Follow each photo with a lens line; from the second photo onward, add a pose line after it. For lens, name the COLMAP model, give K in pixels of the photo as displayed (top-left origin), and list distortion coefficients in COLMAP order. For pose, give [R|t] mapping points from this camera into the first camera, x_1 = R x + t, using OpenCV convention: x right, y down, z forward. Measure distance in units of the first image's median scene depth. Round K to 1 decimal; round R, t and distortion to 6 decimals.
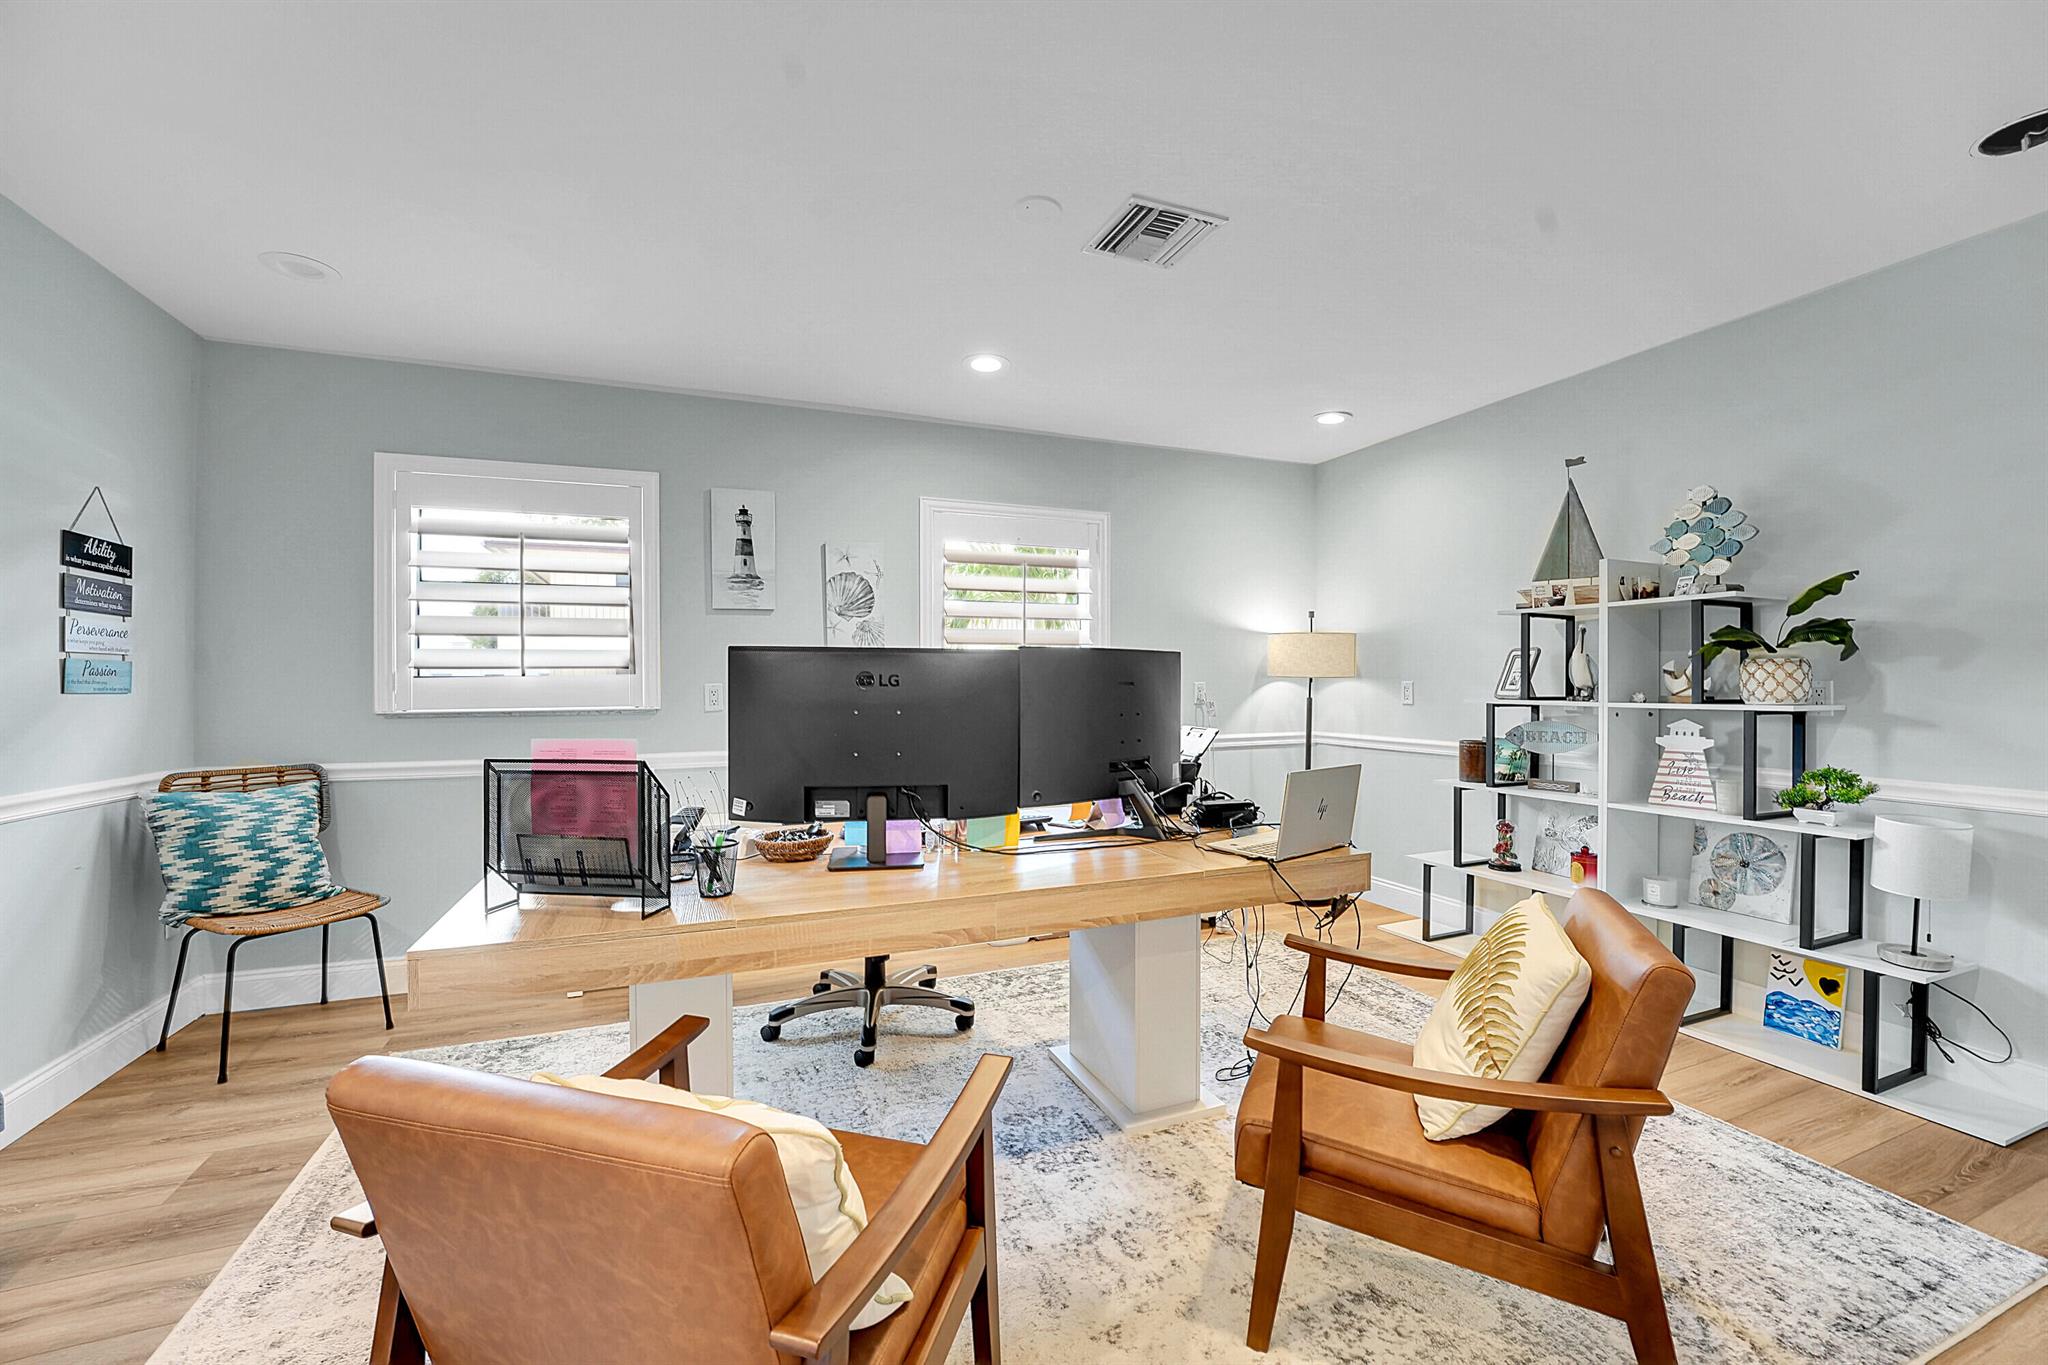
lens RADIAL K [[832.7, 0, 1028.8], [0, 832.7, 682.9], [0, 0, 1]] dist [-0.018077, -0.000183]
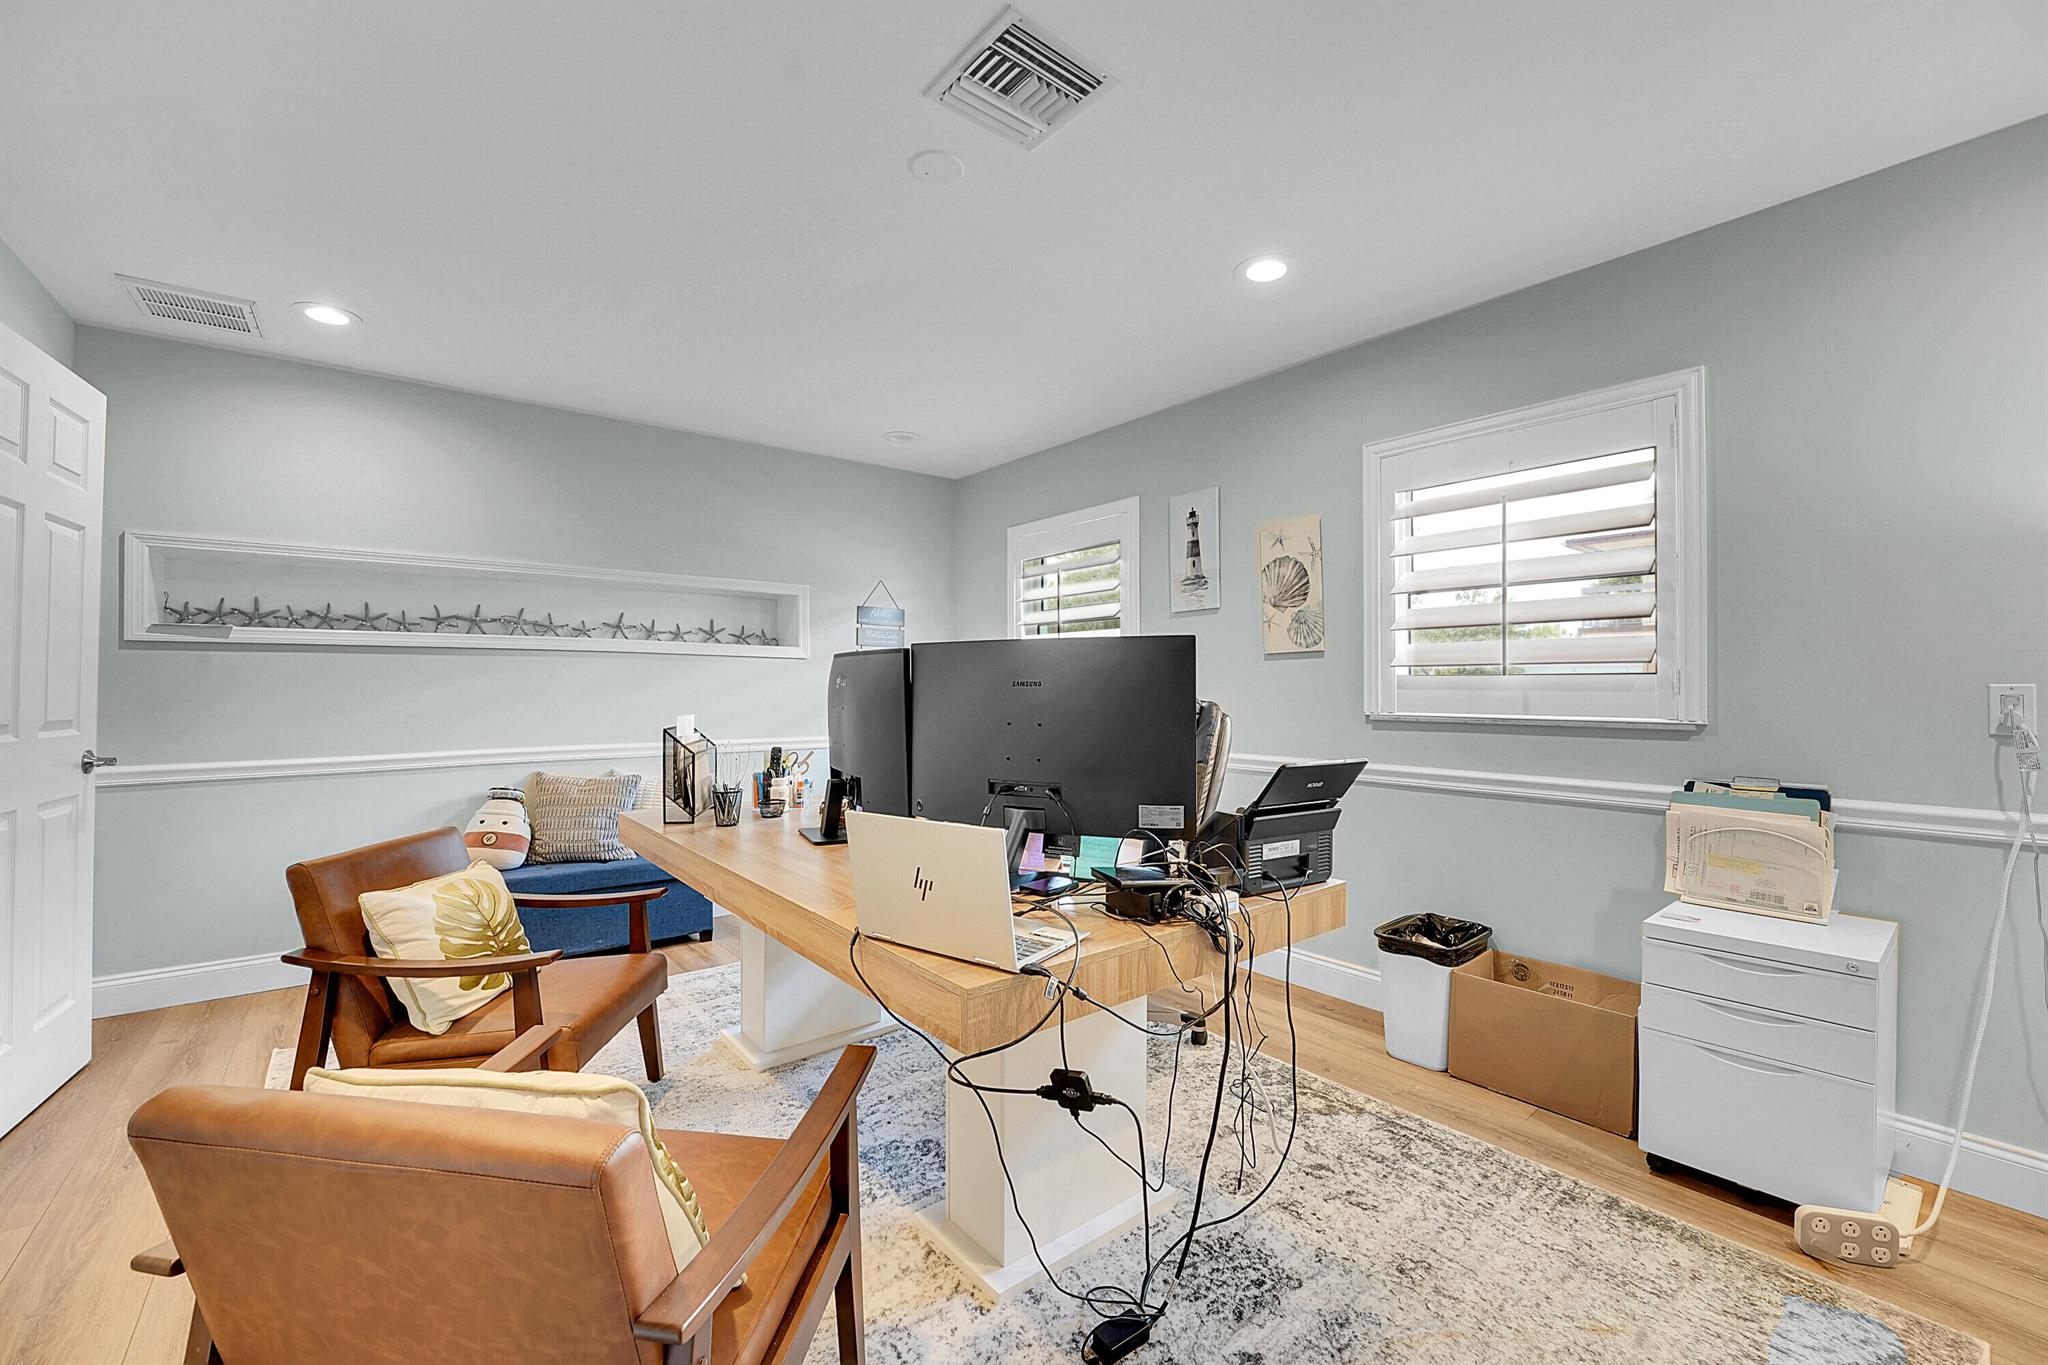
lens RADIAL K [[798.1, 0, 1025.7], [0, 798.1, 676.8], [0, 0, 1]] dist [-0.001371, -0.000117]
pose [[0.294892, -0.002574, -0.955527, 0.529933], [-0.006356, 0.999969, -0.004656, -0.001072], [0.955509, 0.007446, 0.294867, 0.516938]]
